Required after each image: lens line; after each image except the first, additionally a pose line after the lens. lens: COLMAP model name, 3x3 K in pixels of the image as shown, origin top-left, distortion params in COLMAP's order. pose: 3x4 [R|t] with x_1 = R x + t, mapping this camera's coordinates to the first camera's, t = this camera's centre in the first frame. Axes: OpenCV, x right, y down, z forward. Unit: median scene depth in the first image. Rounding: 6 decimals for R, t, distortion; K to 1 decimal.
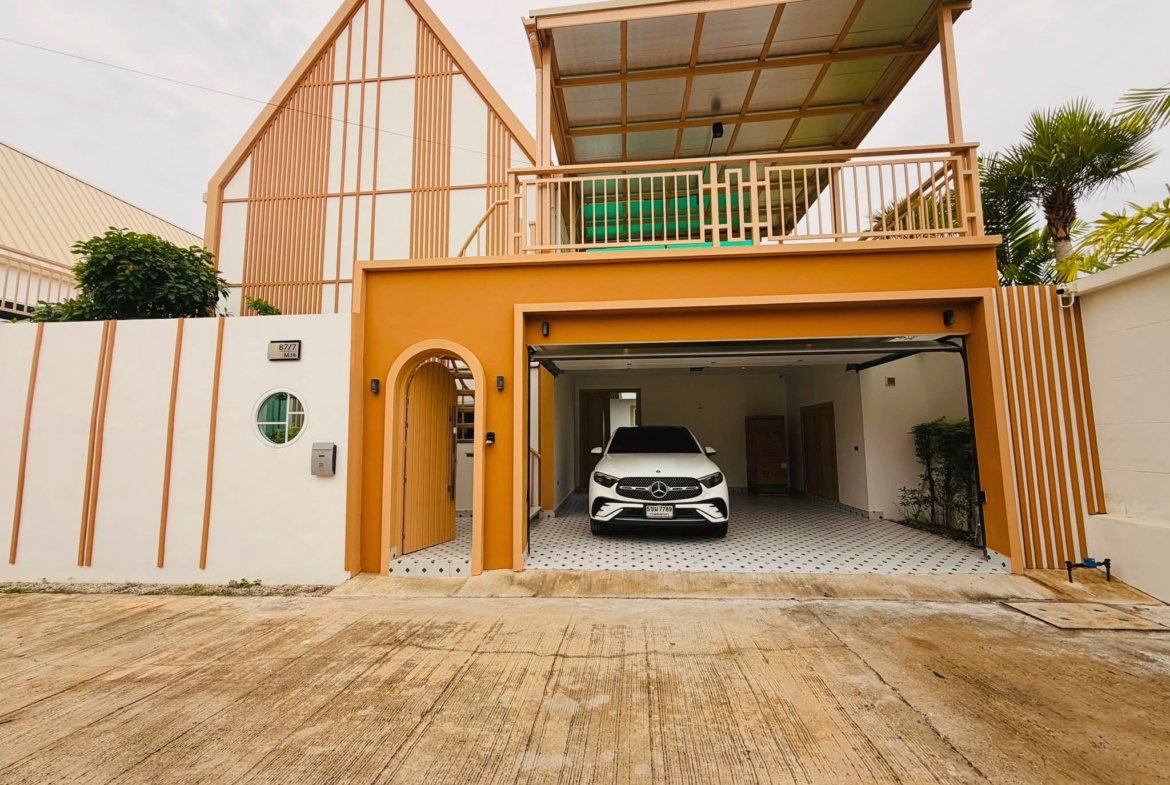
lens RADIAL K [[472.8, 0, 585.4], [0, 472.8, 390.8], [0, 0, 1]] dist [-0.003024, 0.000036]
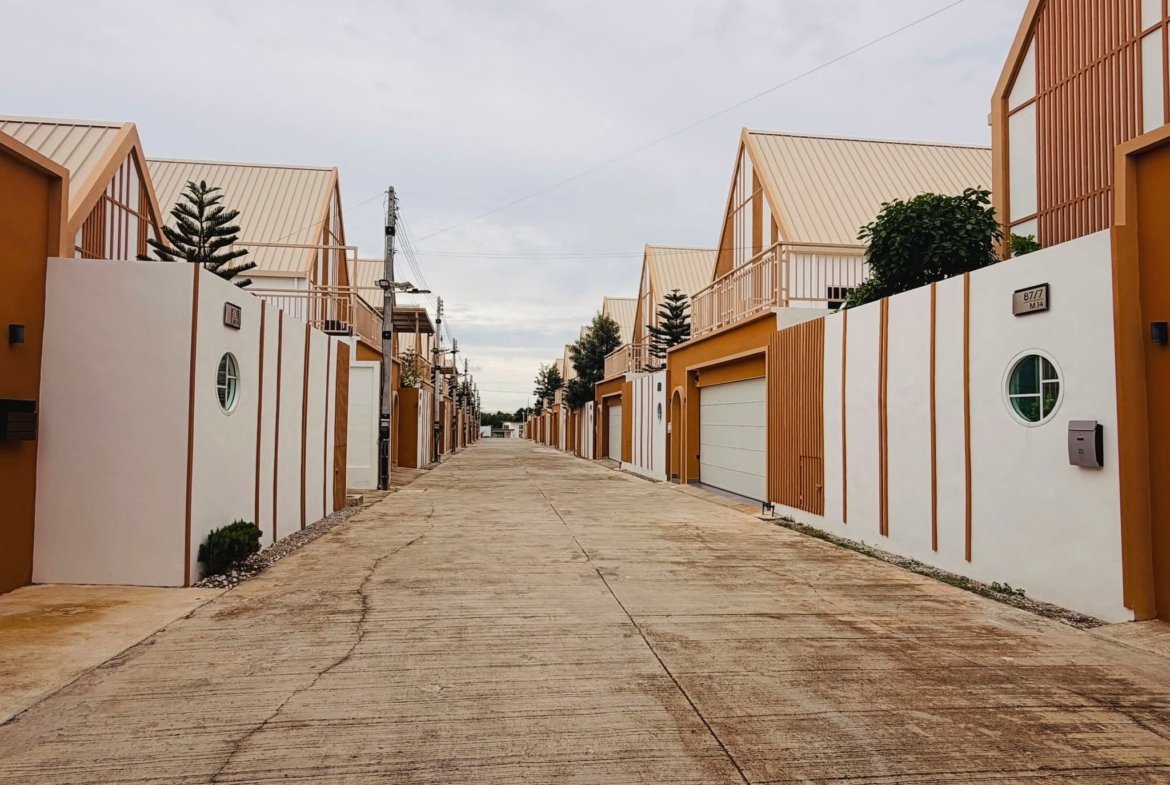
lens RADIAL K [[820.0, 0, 588.2], [0, 820.0, 389.9], [0, 0, 1]] dist [0.032100, -0.032389]
pose [[0.165130, -0.032086, -0.985750, 0.589868], [0.086610, 0.996081, -0.017913, 0.022389], [0.982462, -0.082418, 0.167262, 0.064639]]
